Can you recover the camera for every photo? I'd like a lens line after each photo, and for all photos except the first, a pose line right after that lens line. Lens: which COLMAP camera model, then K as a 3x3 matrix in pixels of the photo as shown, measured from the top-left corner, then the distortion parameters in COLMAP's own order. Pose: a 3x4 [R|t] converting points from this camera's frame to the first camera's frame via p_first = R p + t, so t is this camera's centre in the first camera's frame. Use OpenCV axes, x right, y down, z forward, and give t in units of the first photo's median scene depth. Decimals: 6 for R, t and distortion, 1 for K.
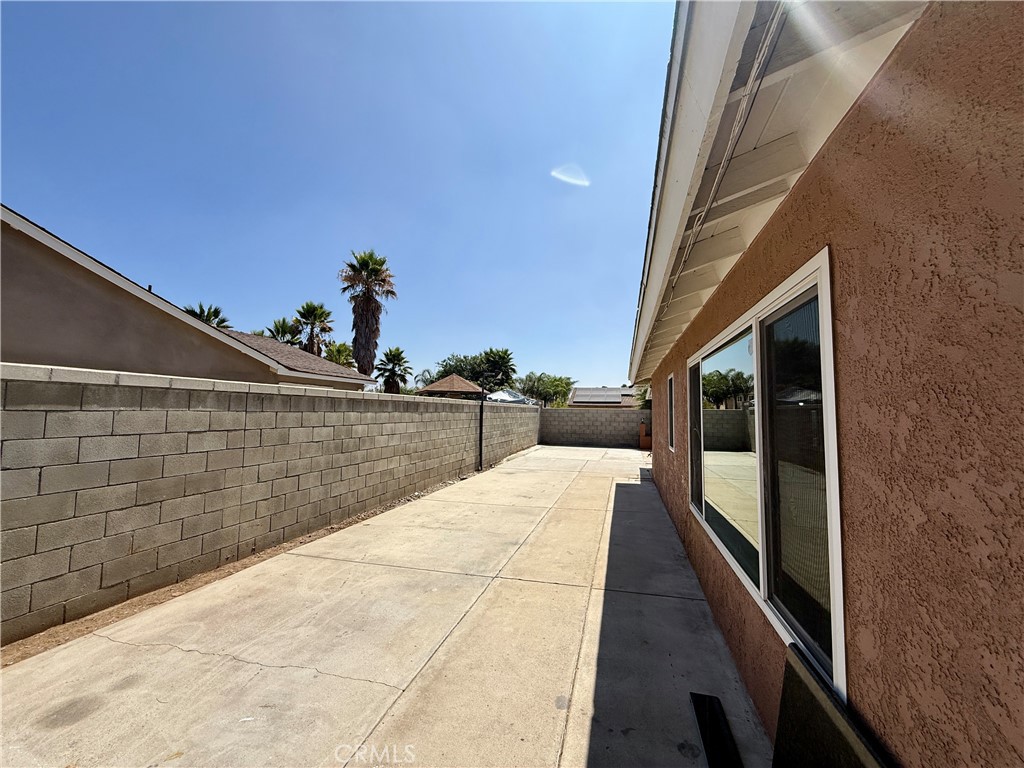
lens RADIAL K [[408.6, 0, 507.1], [0, 408.6, 383.6], [0, 0, 1]] dist [-0.000586, 0.000561]
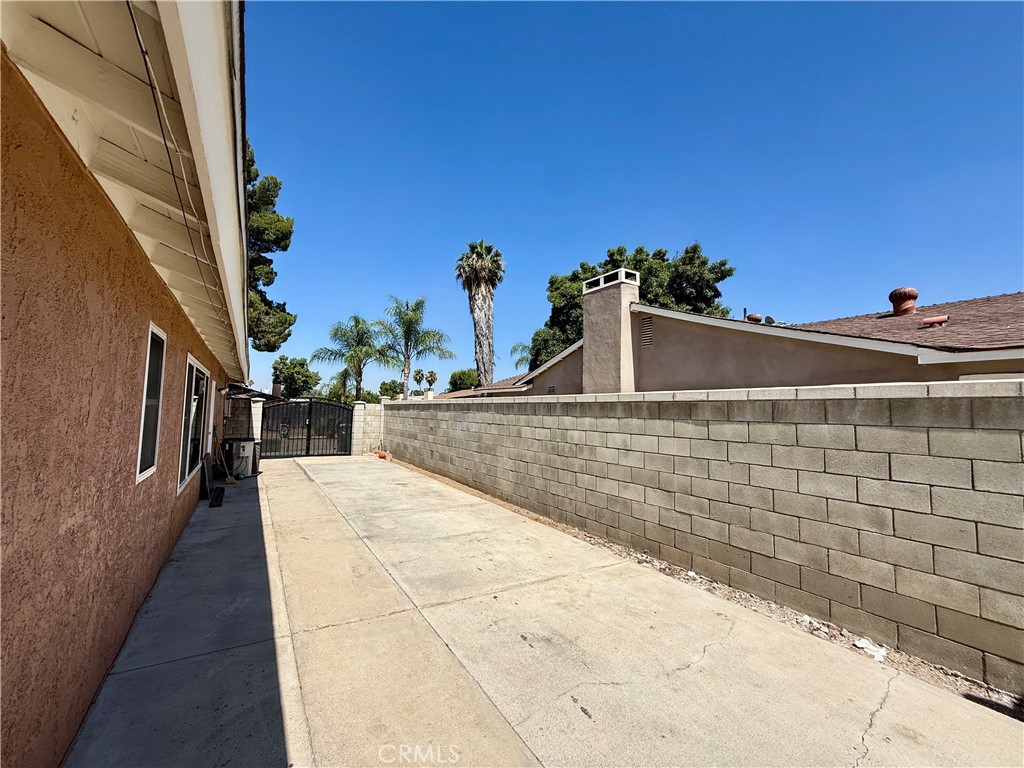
lens RADIAL K [[408.6, 0, 511.2], [0, 408.6, 383.3], [0, 0, 1]] dist [-0.000586, 0.000561]
pose [[-0.661255, -0.081374, -0.745734, 0.496436], [0.017989, 0.992093, -0.124208, 0.120429], [0.749945, -0.095548, -0.654563, 1.695078]]
